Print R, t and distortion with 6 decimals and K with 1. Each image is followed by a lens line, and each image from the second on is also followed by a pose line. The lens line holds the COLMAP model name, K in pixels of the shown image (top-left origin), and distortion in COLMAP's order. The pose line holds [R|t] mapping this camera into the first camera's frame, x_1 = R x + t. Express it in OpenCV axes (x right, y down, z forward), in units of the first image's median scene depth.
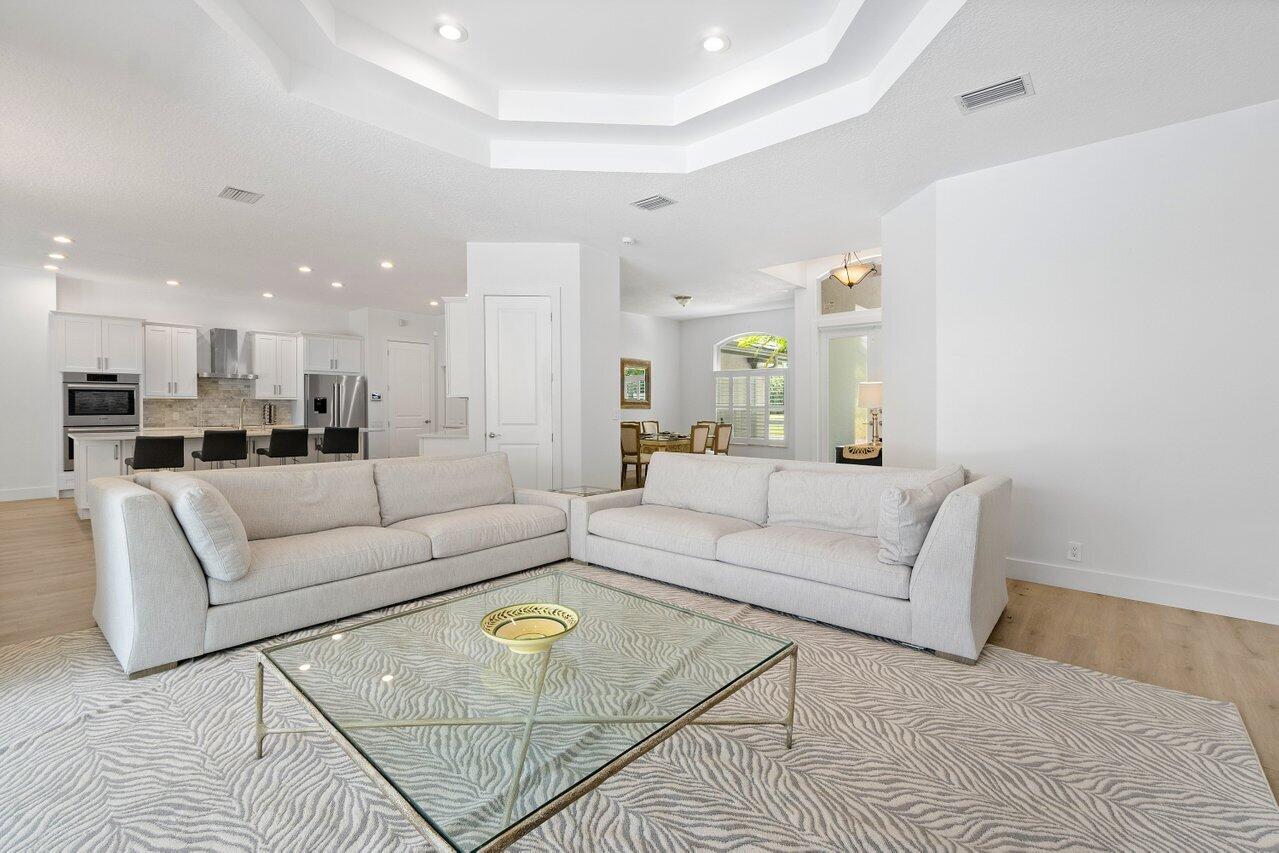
lens RADIAL K [[566.0, 0, 635.9], [0, 566.0, 415.1], [0, 0, 1]] dist [-0.003233, 0.000364]
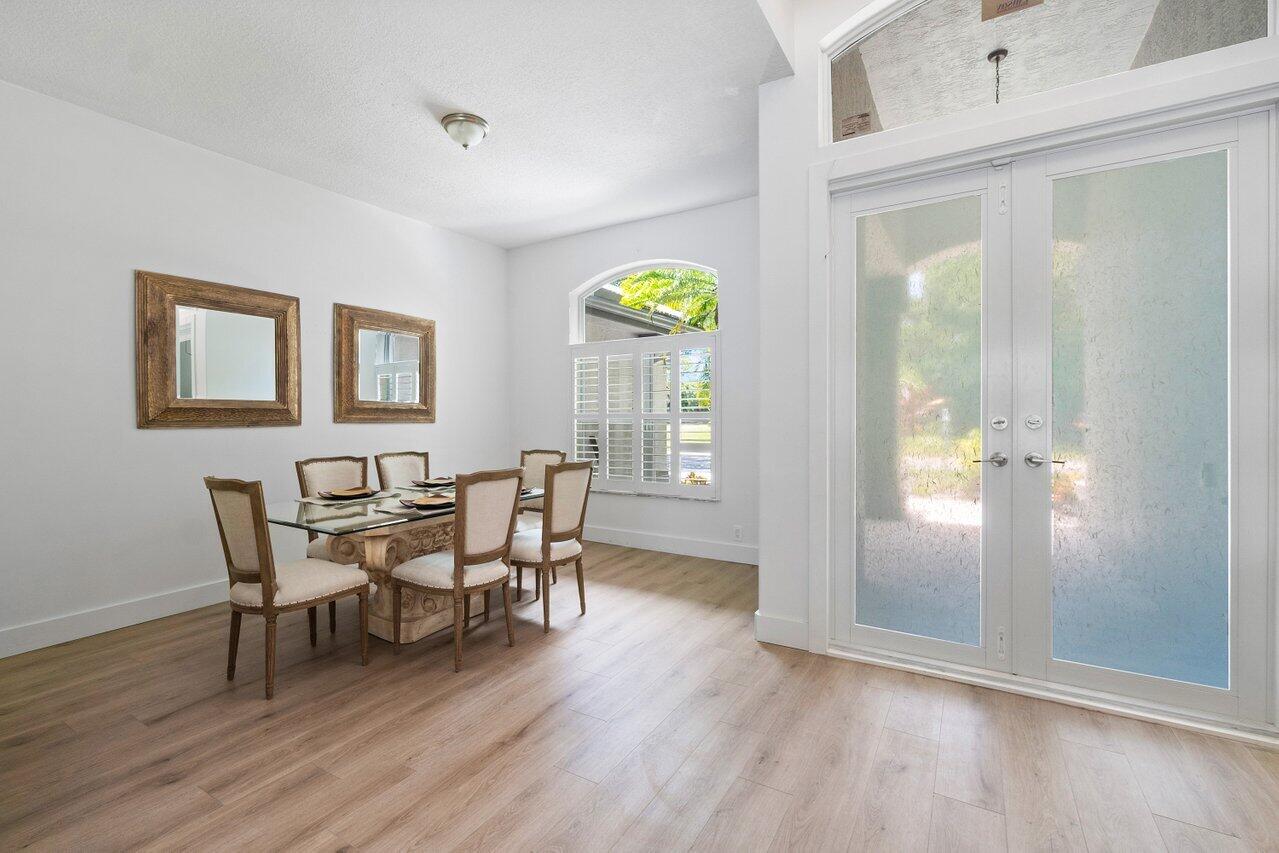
lens RADIAL K [[566.0, 0, 640.2], [0, 566.0, 424.3], [0, 0, 1]] dist [-0.003233, 0.000364]
pose [[0.981010, -0.010351, 0.193682, 0.103957], [0.011573, 0.999920, -0.005179, -0.004700], [-0.193613, 0.007323, 0.981051, 0.513502]]
